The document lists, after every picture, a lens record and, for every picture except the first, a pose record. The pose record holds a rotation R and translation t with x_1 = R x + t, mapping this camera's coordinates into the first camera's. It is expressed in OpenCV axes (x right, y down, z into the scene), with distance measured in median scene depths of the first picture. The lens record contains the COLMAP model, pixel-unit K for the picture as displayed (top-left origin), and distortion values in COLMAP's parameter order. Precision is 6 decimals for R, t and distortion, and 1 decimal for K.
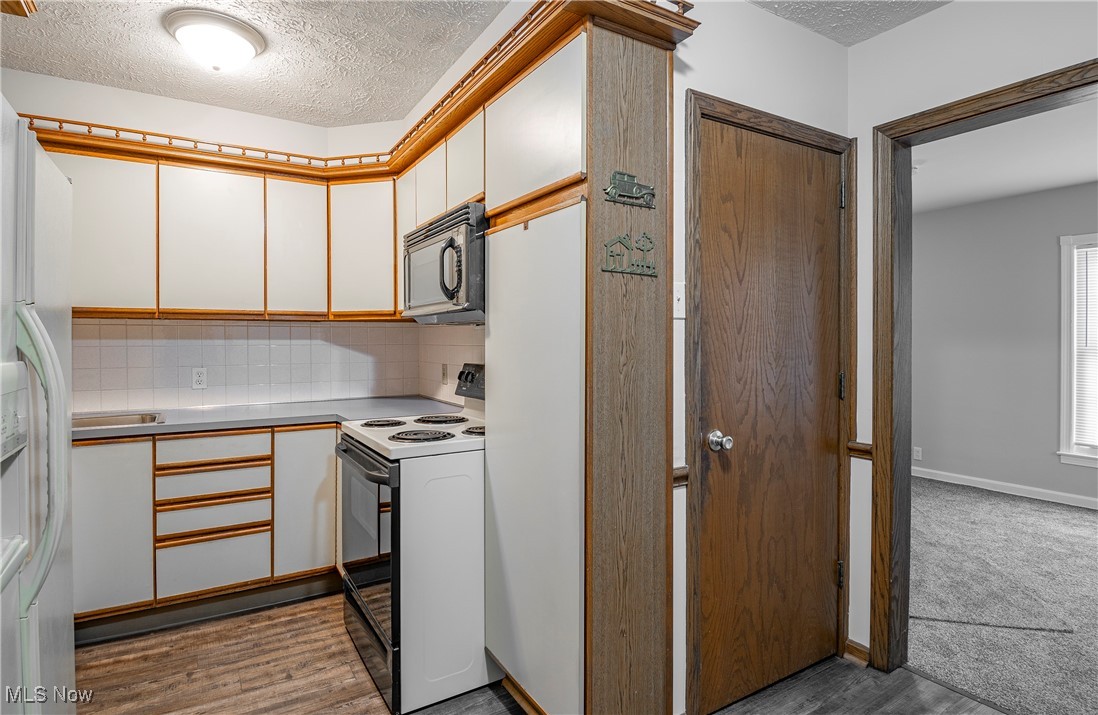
lens RADIAL K [[581.1, 0, 548.7], [0, 581.1, 349.1], [0, 0, 1]] dist [0.004185, 0.000457]
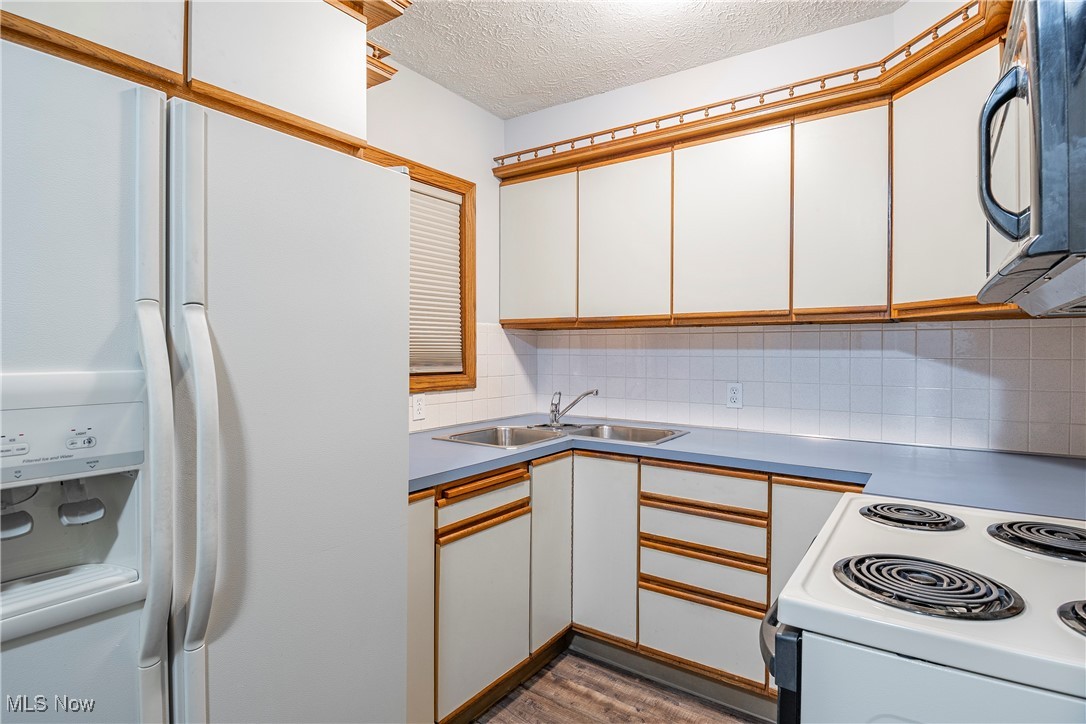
lens RADIAL K [[554.4, 0, 539.2], [0, 554.4, 357.7], [0, 0, 1]] dist [-0.000843, -0.001896]
pose [[0.388886, 0.015197, -0.921161, 0.029958], [-0.017617, 0.999804, 0.009057, -0.007564], [0.921117, 0.012706, 0.389077, 0.491542]]
